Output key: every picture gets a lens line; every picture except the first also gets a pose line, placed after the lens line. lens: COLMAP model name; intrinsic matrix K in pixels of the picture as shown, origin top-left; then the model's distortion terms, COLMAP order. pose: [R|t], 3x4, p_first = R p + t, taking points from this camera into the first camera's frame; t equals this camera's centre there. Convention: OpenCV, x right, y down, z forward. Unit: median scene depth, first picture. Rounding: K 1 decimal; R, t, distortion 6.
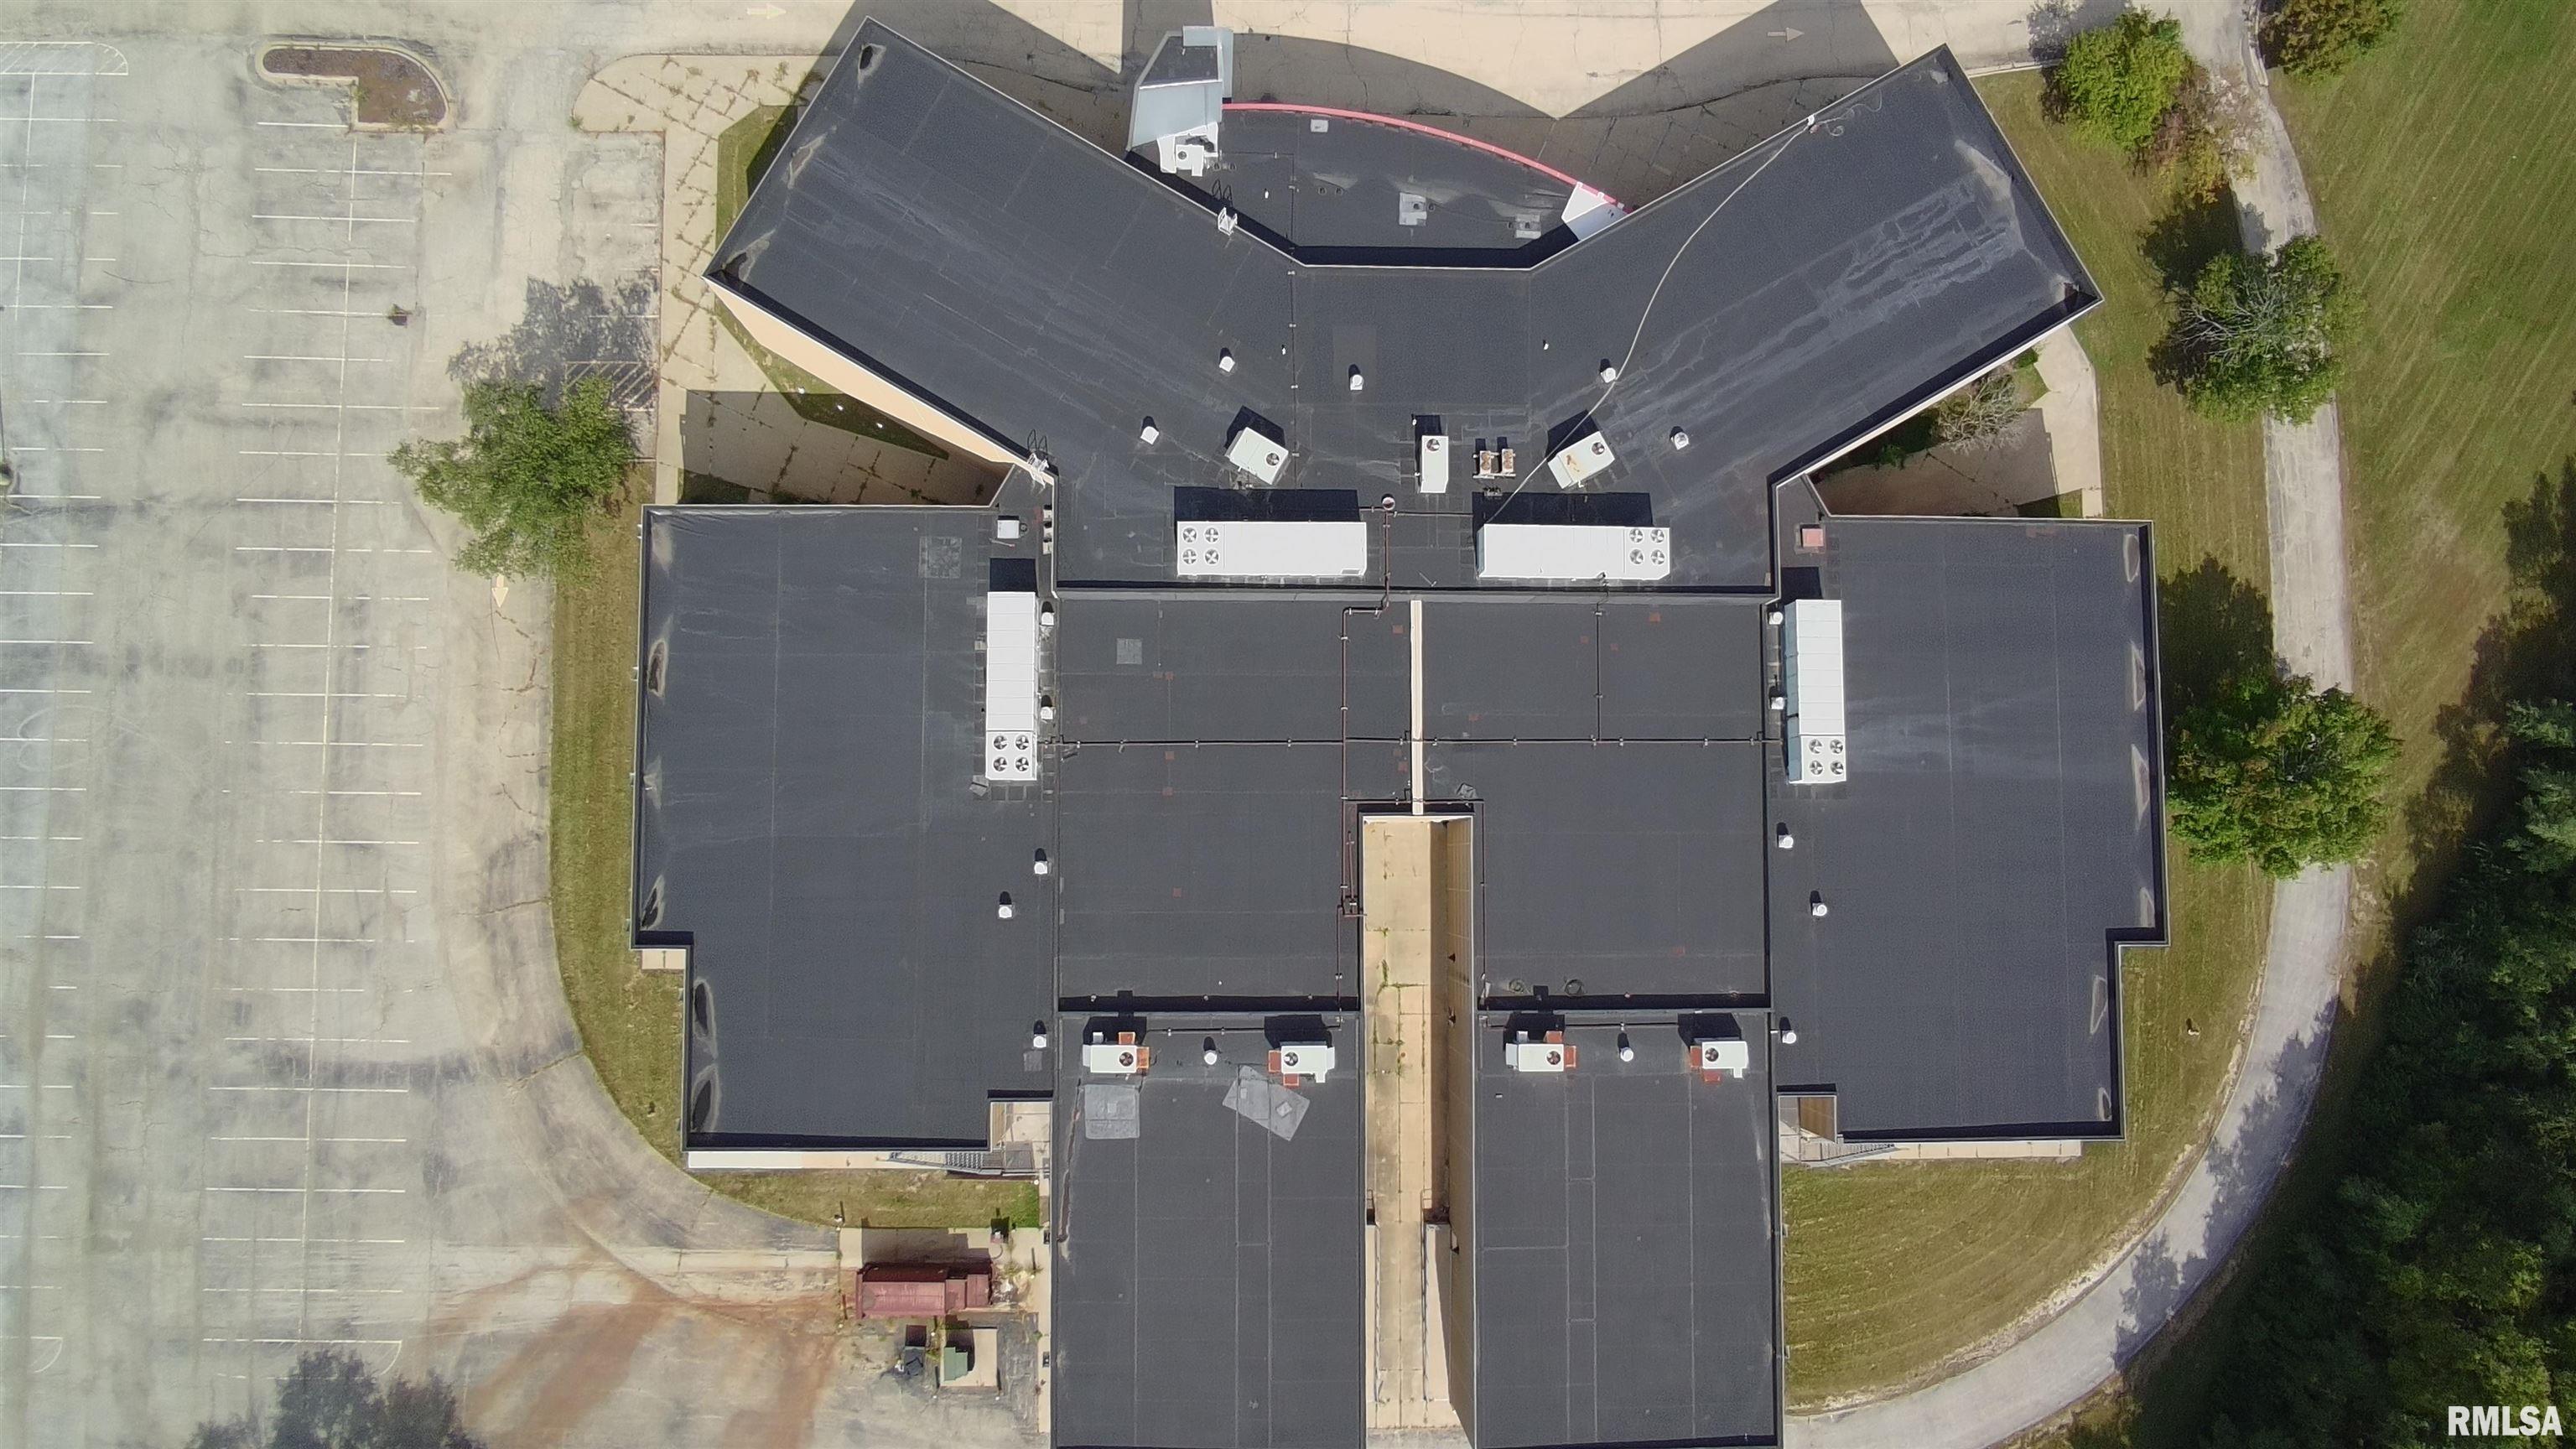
lens RADIAL K [[1571.5, 0, 1288.8], [0, 1571.5, 726.7], [0, 0, 1]] dist [-0.028182, 0.000894]
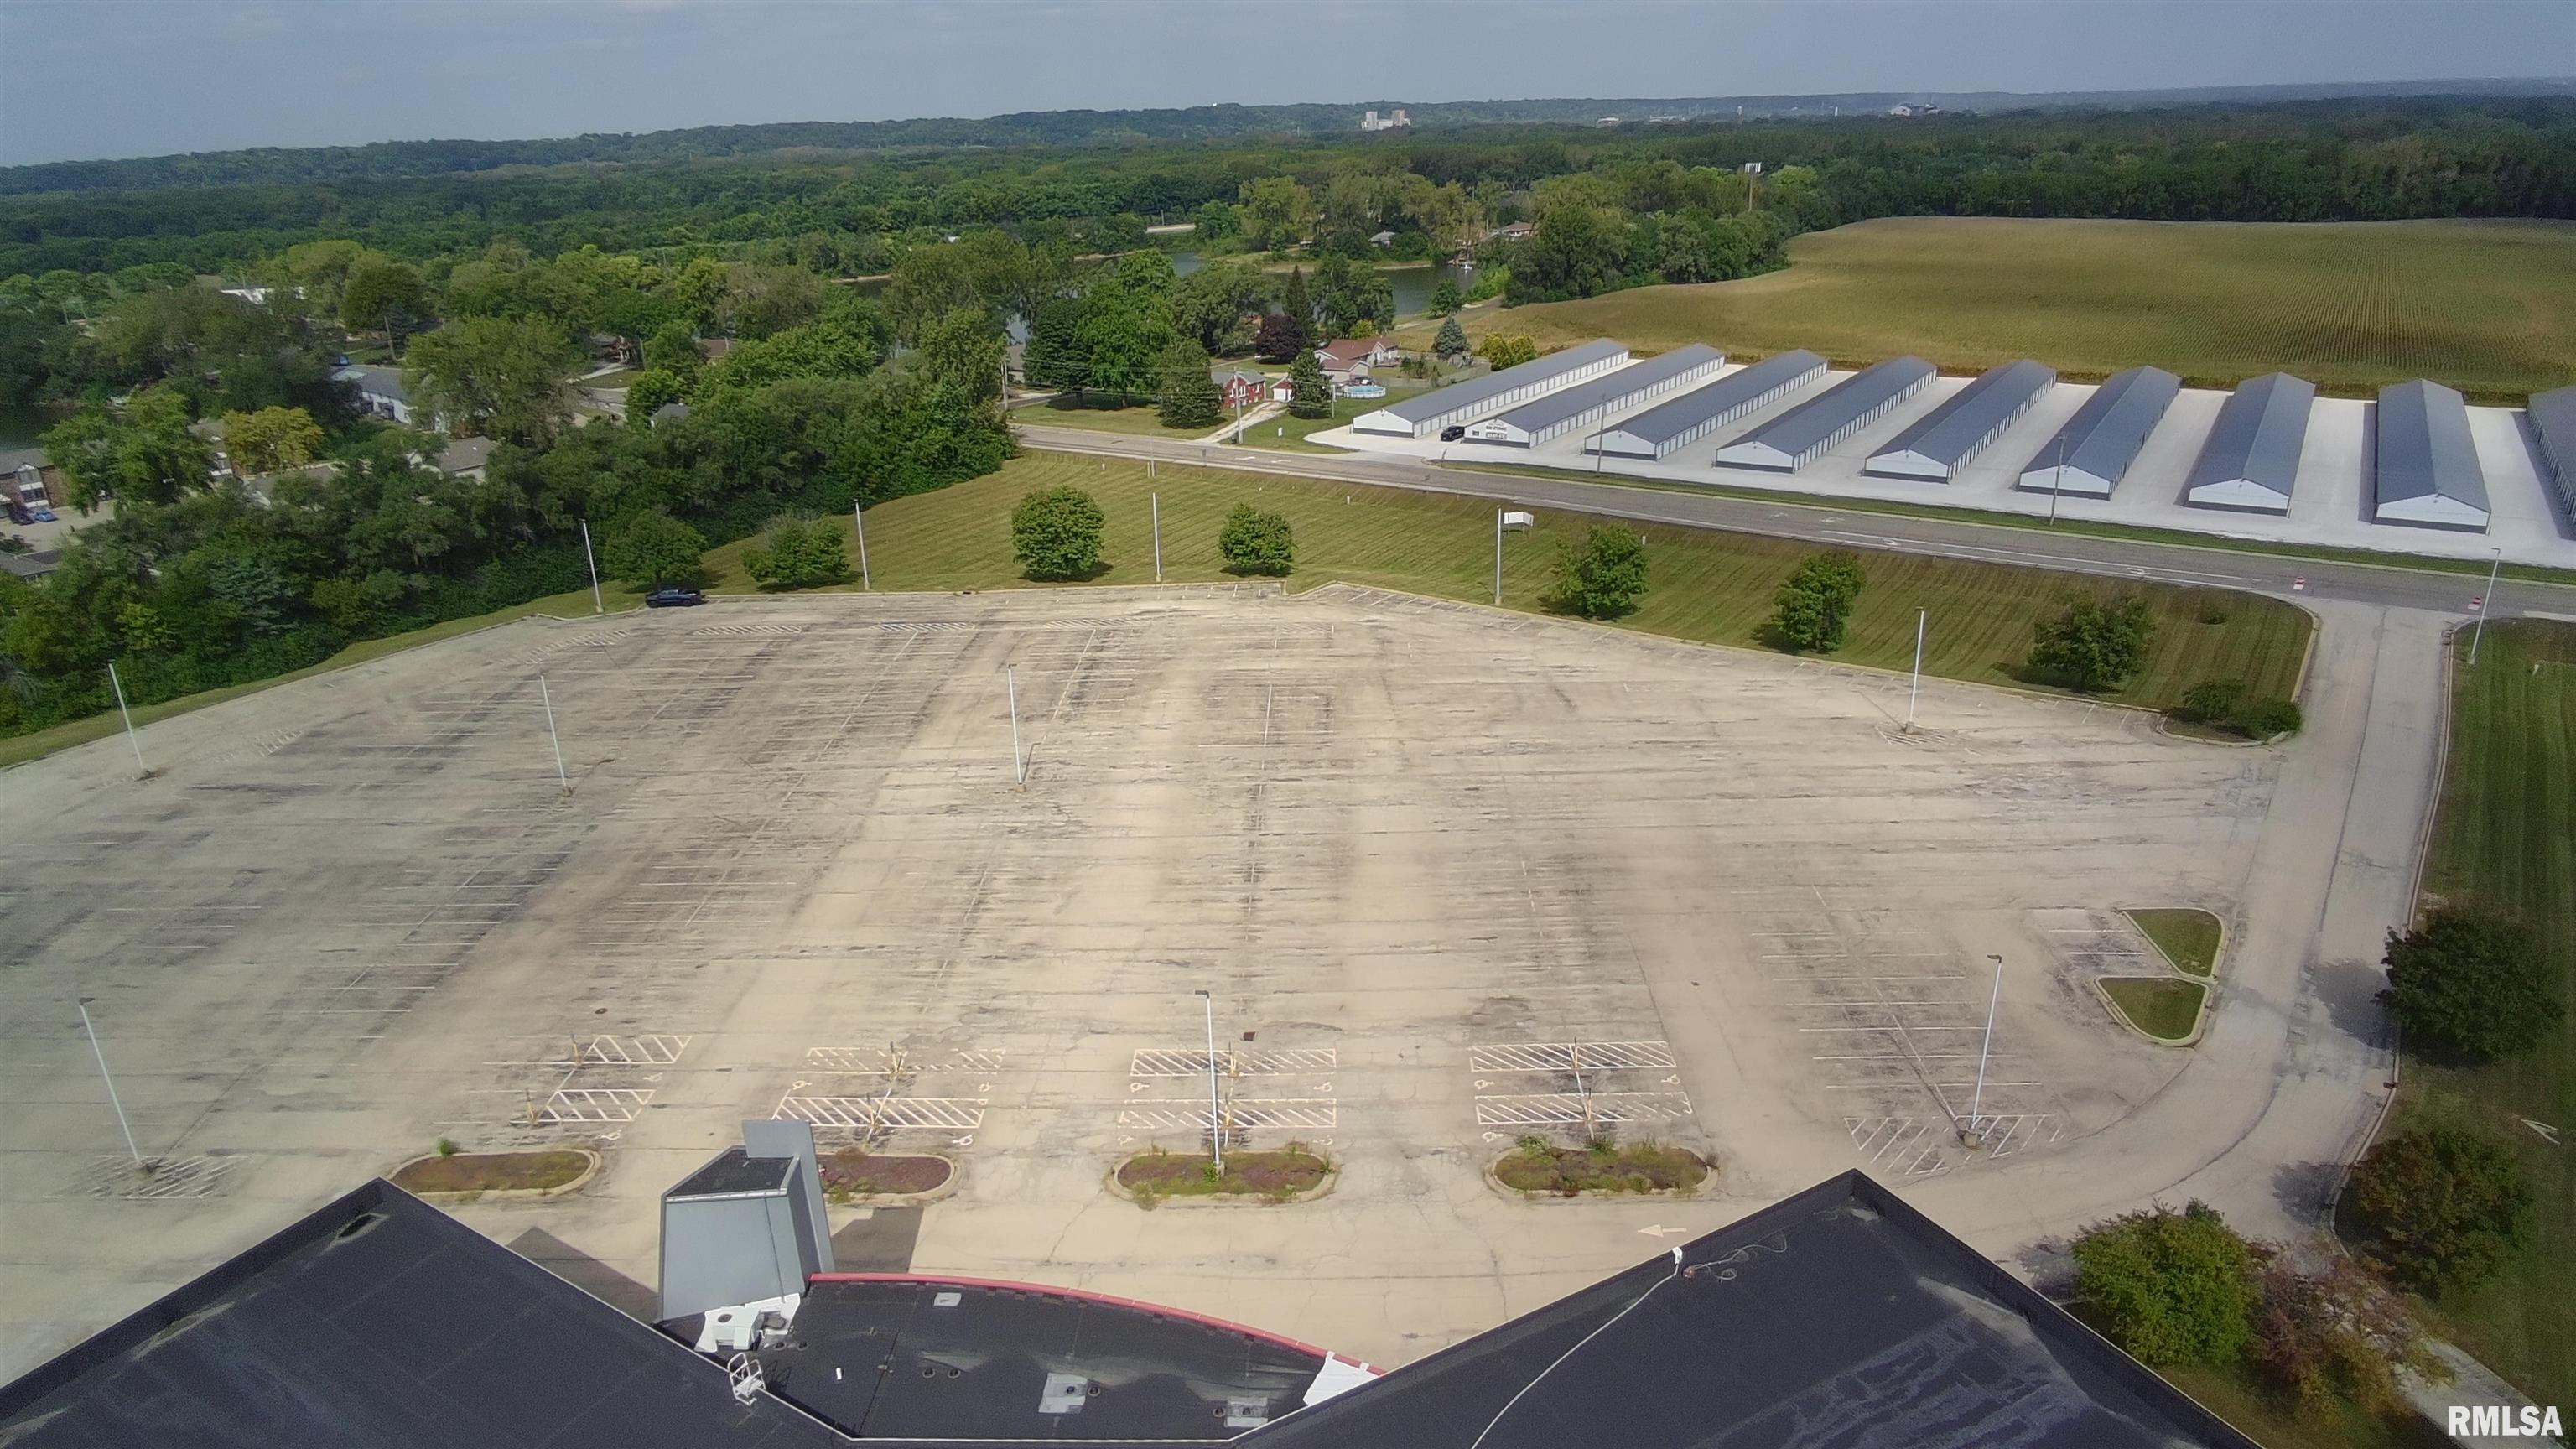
lens RADIAL K [[1571.5, 0, 1283.3], [0, 1571.5, 728.3], [0, 0, 1]] dist [-0.028182, 0.000894]
pose [[0.996894, -0.055198, -0.056169, 0.216236], [-0.026351, 0.438326, -0.898430, 0.111347], [0.074212, 0.897120, 0.435510, 0.496374]]
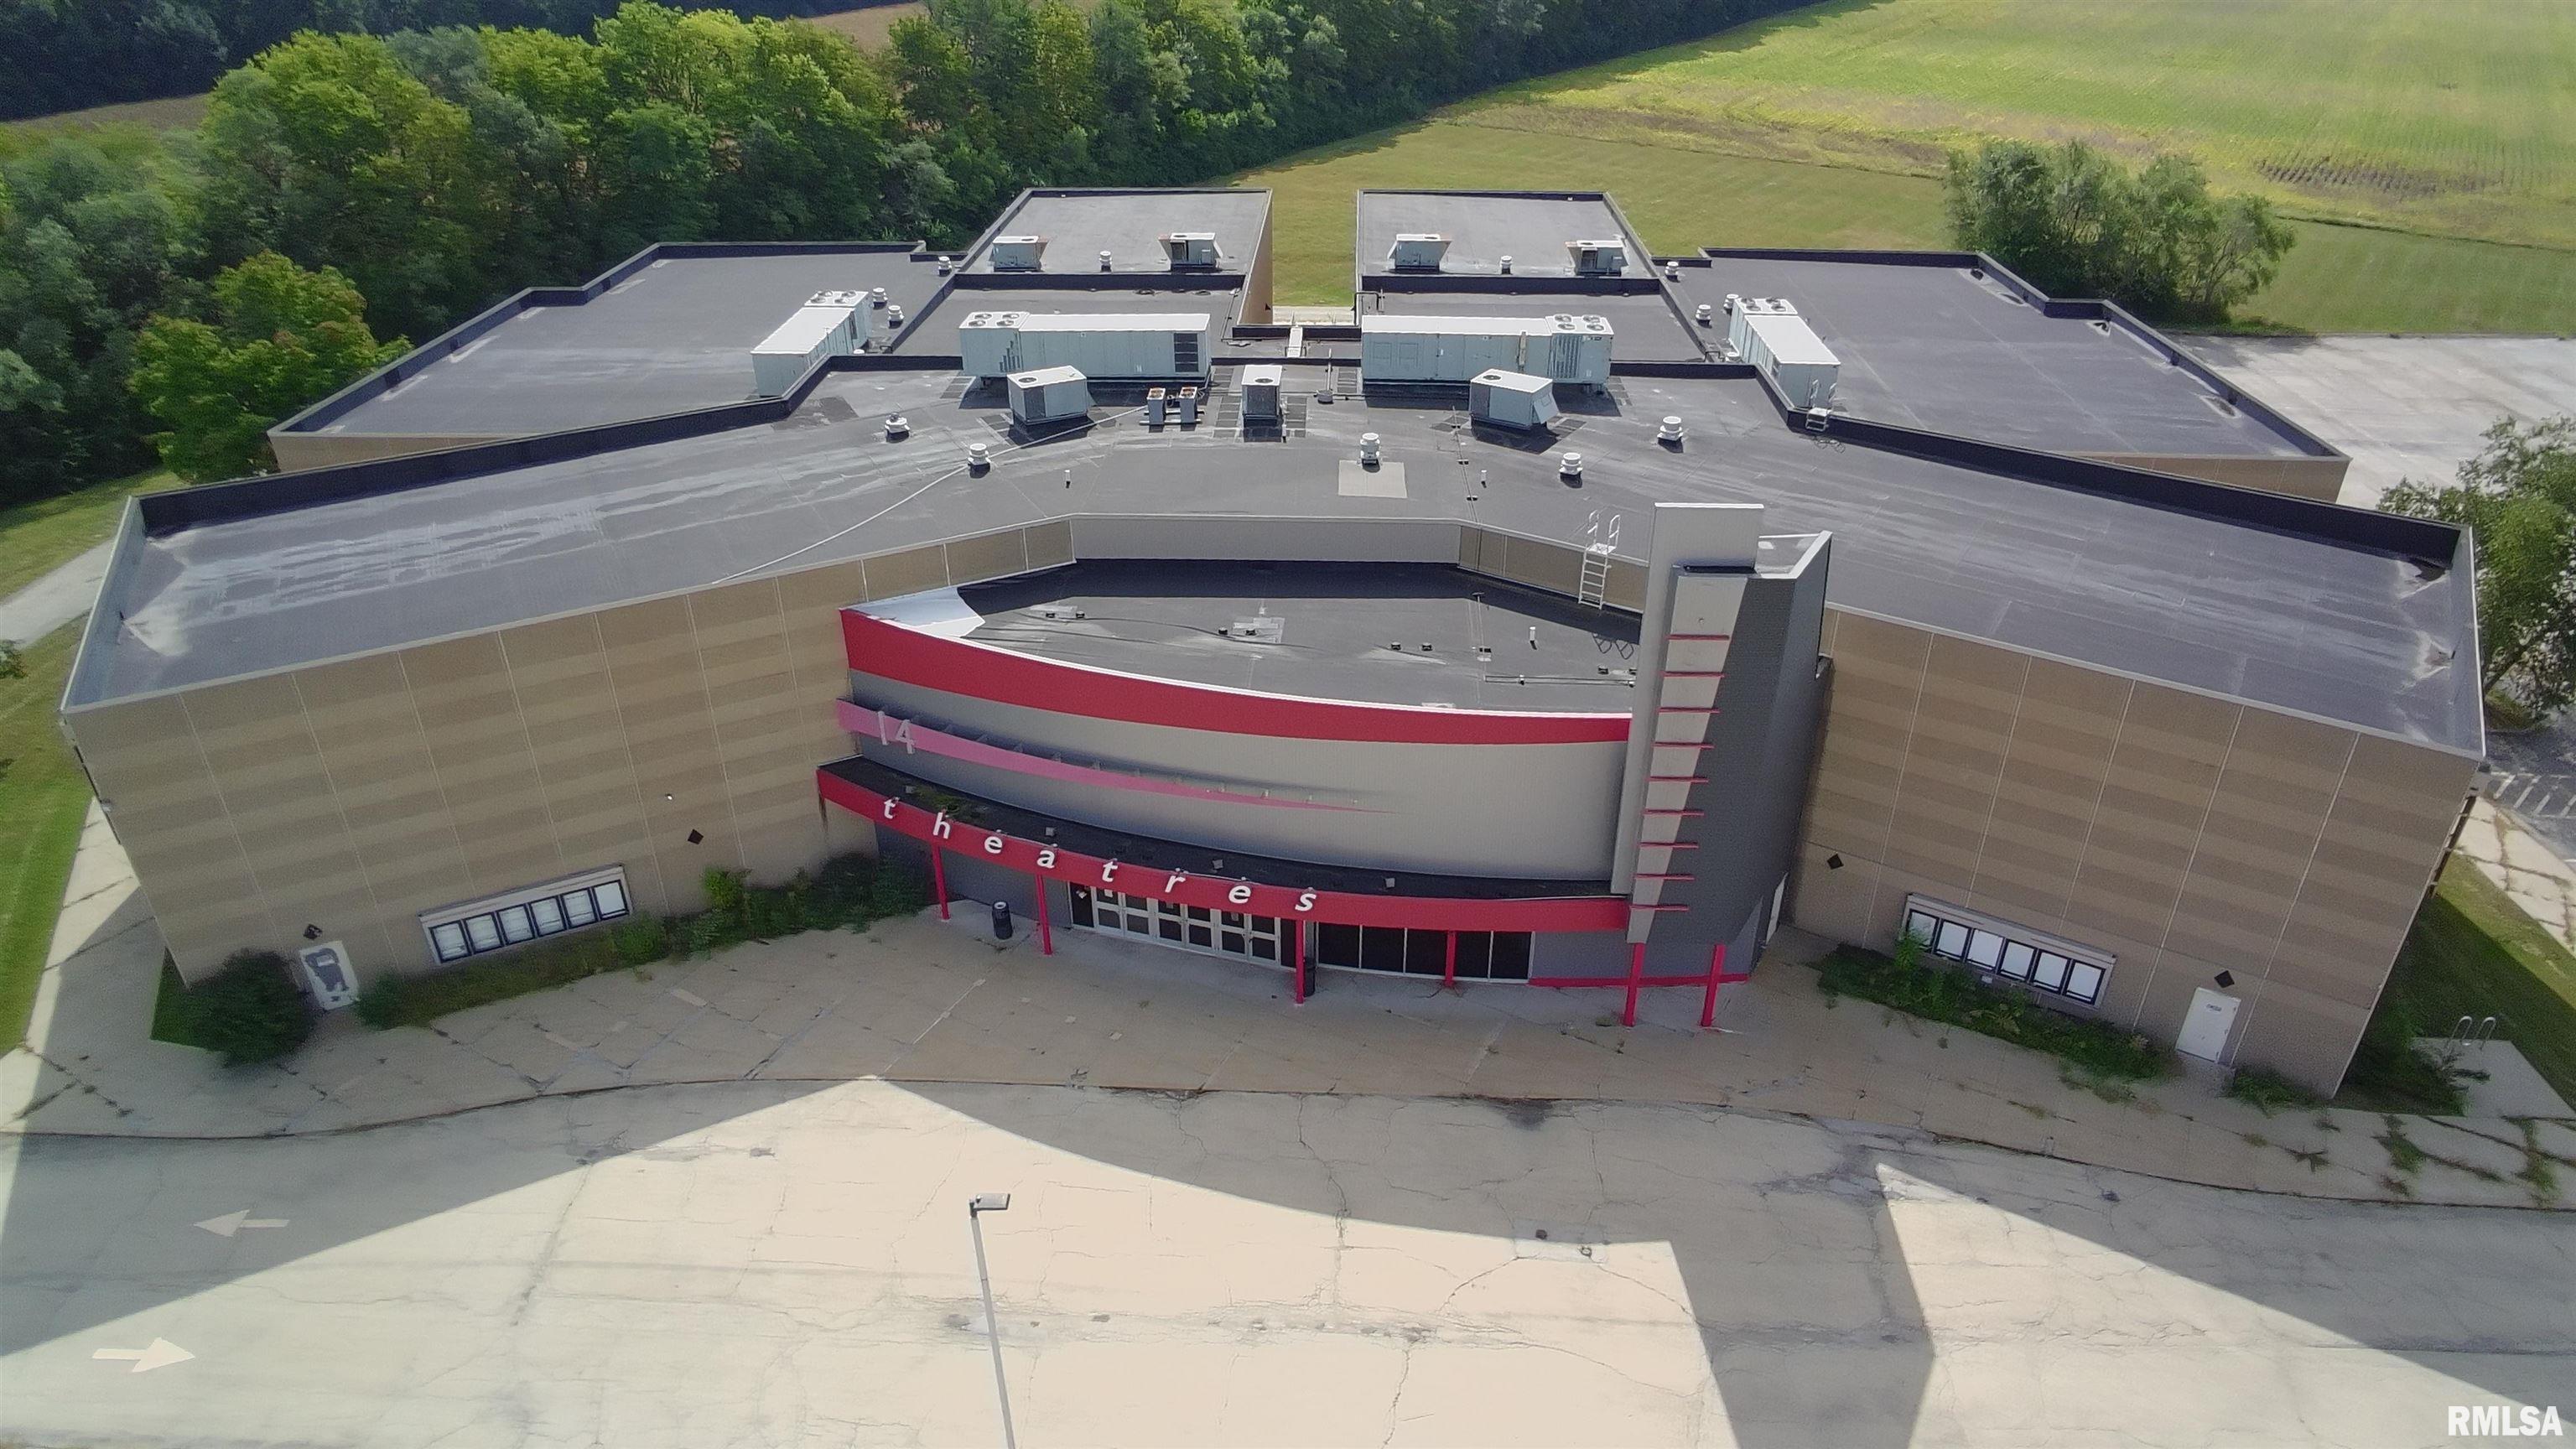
lens RADIAL K [[1571.5, 0, 1282.4], [0, 1571.5, 735.1], [0, 0, 1]] dist [-0.028182, 0.000894]
pose [[-0.998172, -0.057551, 0.018437, 0.055514], [0.041614, -0.433345, 0.900267, -0.788083], [-0.043822, 0.899389, 0.434948, 0.750145]]
